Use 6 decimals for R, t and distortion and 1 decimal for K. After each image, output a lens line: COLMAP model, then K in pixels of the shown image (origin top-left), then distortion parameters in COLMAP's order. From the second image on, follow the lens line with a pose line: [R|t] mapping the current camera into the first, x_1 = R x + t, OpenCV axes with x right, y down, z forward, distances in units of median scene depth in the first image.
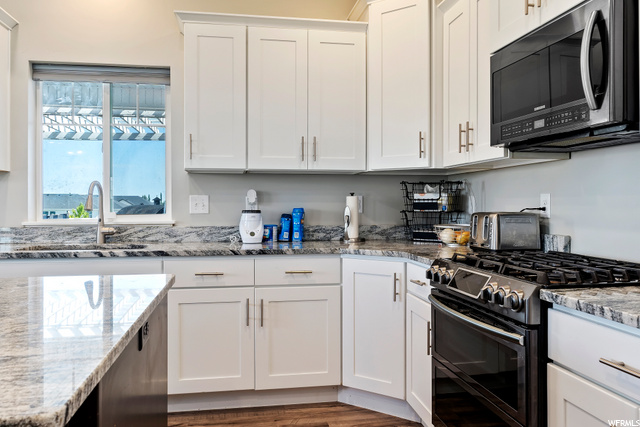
lens RADIAL K [[503.8, 0, 312.7], [0, 503.8, 206.0], [0, 0, 1]] dist [-0.005936, -0.003768]
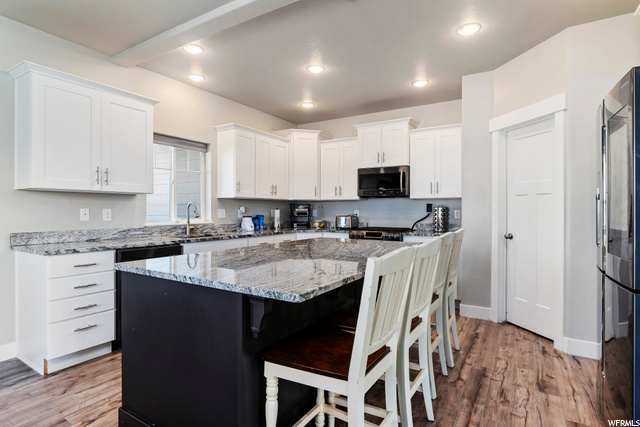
lens RADIAL K [[330.1, 0, 317.8], [0, 330.1, 217.2], [0, 0, 1]] dist [0.000180, -0.002065]
pose [[0.648162, -0.013023, 0.761391, -1.008477], [0.004659, 0.999903, 0.013136, -0.004200], [-0.761488, -0.004967, 0.648160, -0.158623]]
